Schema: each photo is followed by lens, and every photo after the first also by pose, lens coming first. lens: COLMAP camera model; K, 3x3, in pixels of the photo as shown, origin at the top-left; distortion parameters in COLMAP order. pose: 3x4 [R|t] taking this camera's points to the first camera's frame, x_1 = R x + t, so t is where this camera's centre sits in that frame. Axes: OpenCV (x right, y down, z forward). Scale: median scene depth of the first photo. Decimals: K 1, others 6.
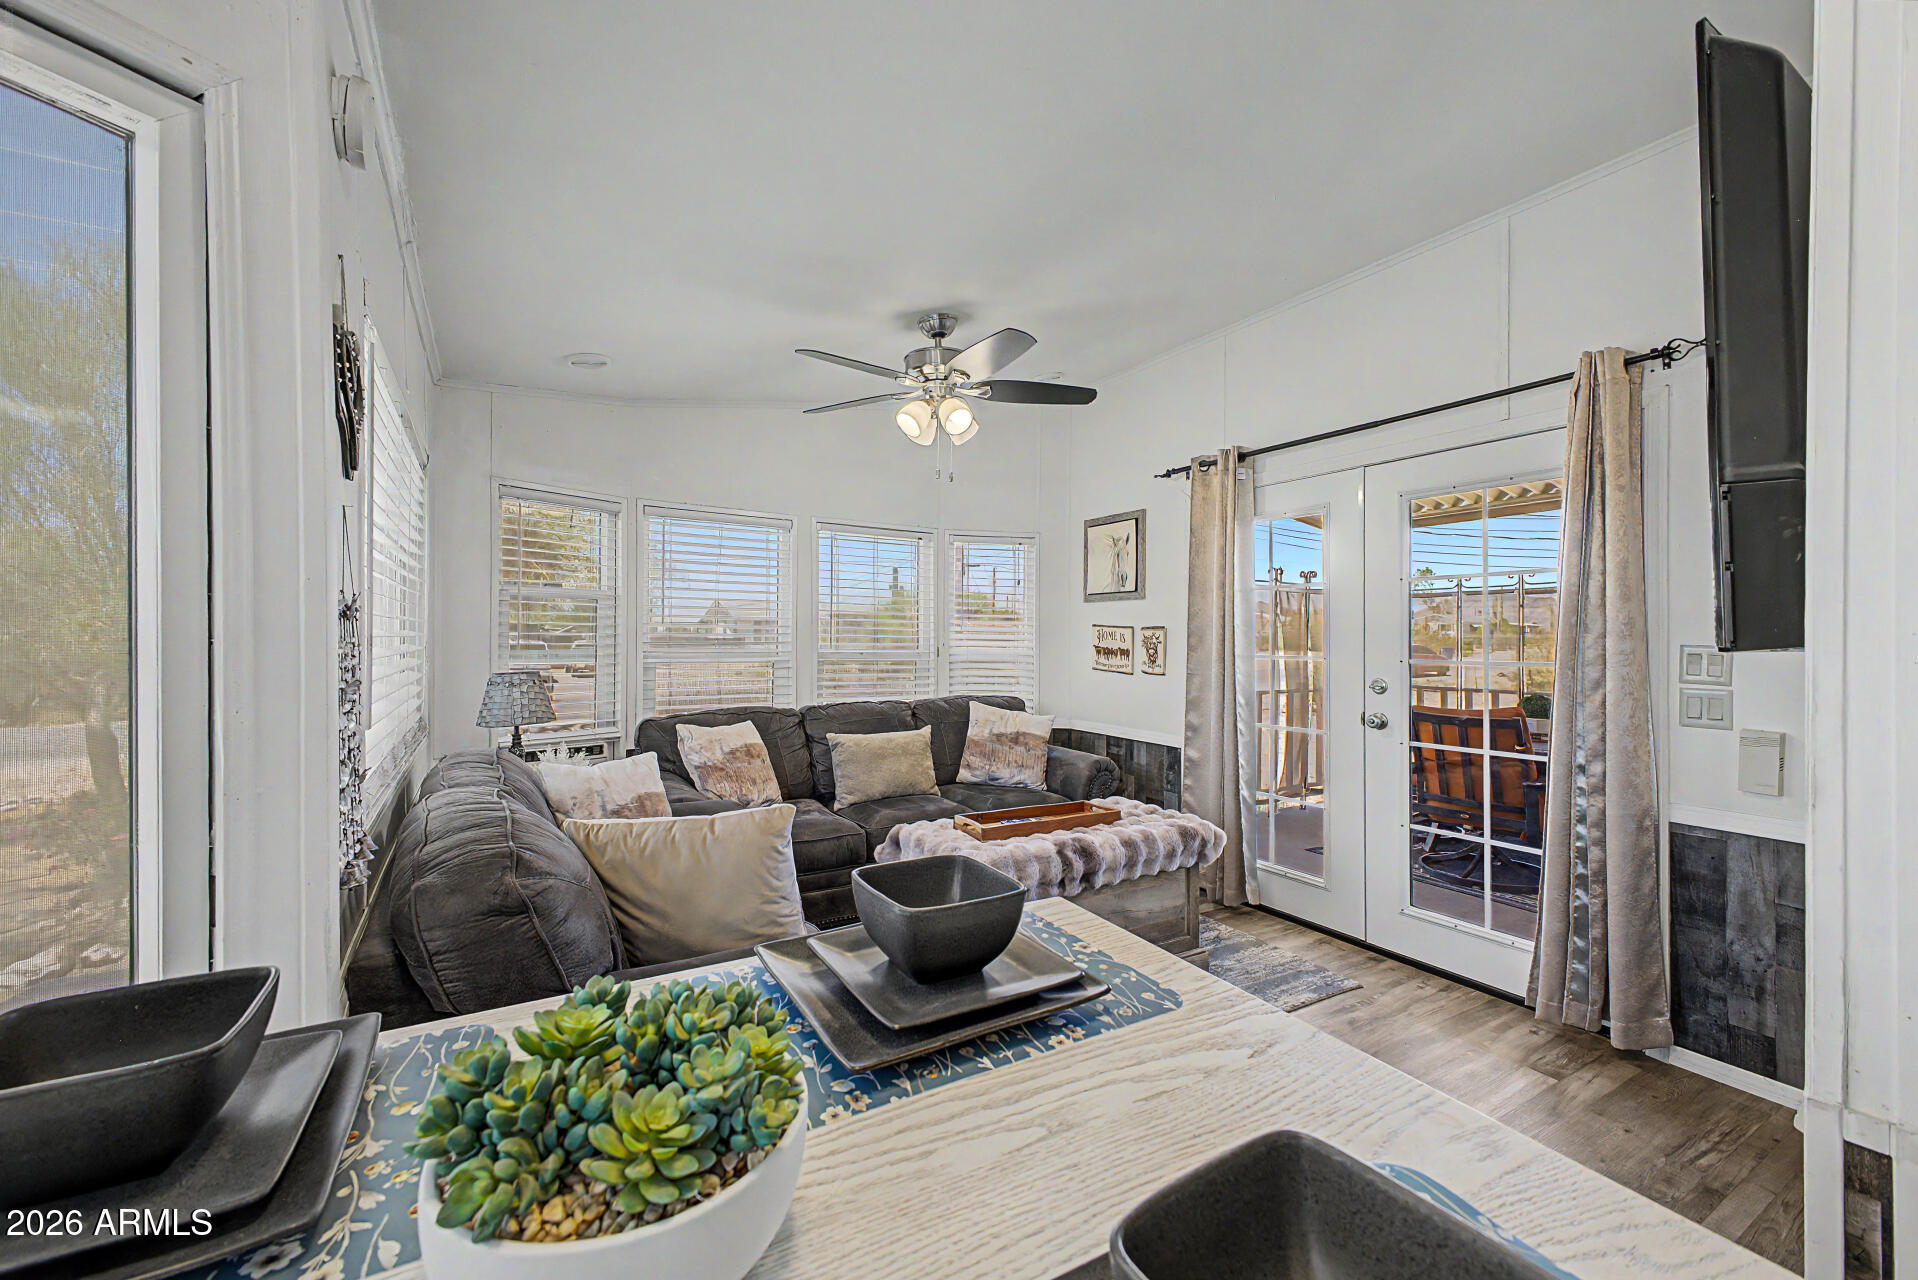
lens RADIAL K [[757.7, 0, 958.5], [0, 757.7, 633.6], [0, 0, 1]] dist [0.015634, -0.003179]
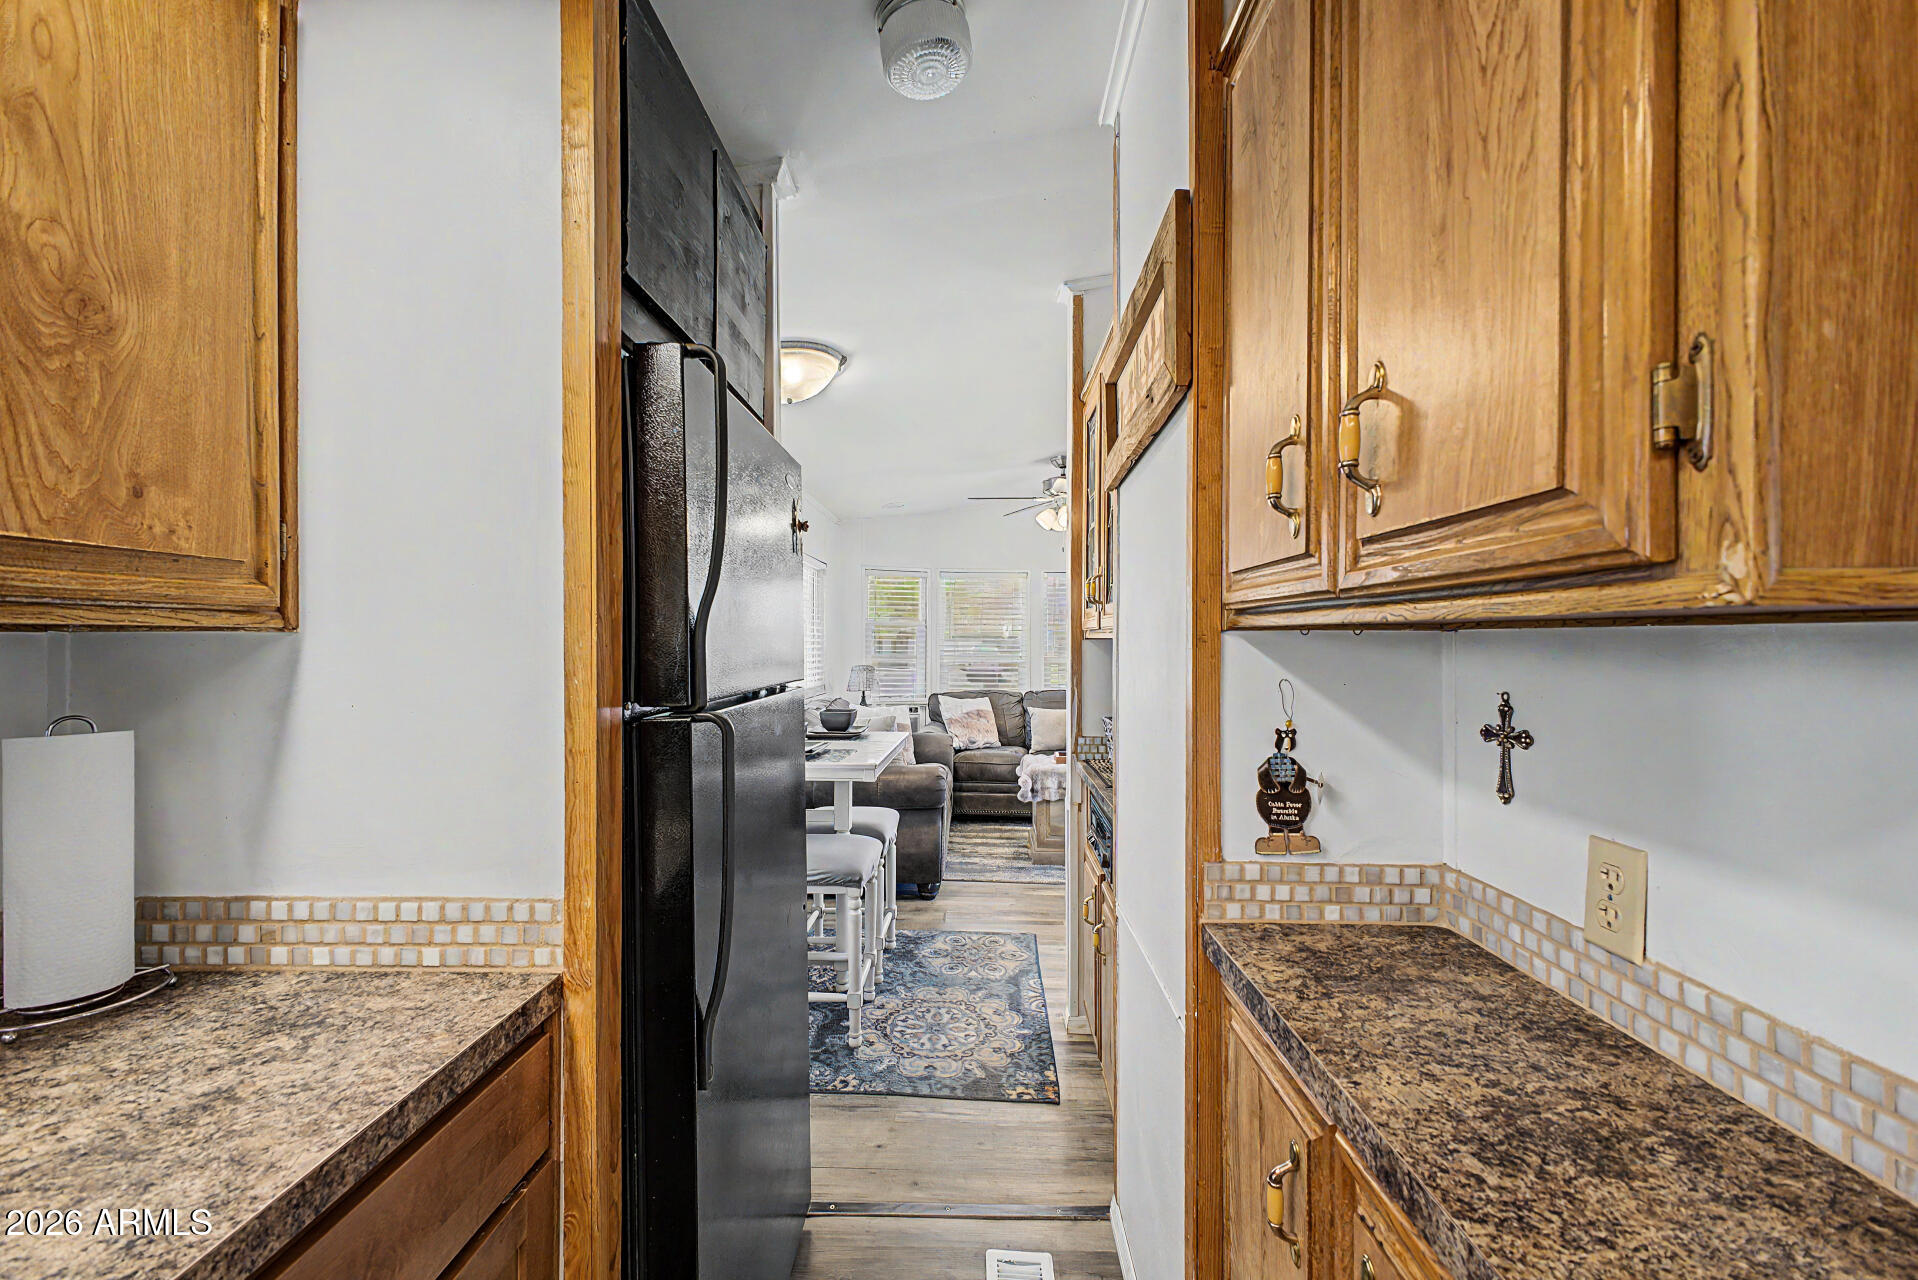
lens RADIAL K [[757.7, 0, 959.7], [0, 757.7, 637.5], [0, 0, 1]] dist [0.015634, -0.003179]
pose [[0.843748, -0.004863, -0.536718, 0.673418], [0.004811, 0.999987, -0.001498, -0.017638], [0.536718, -0.001318, 0.843761, -0.525996]]
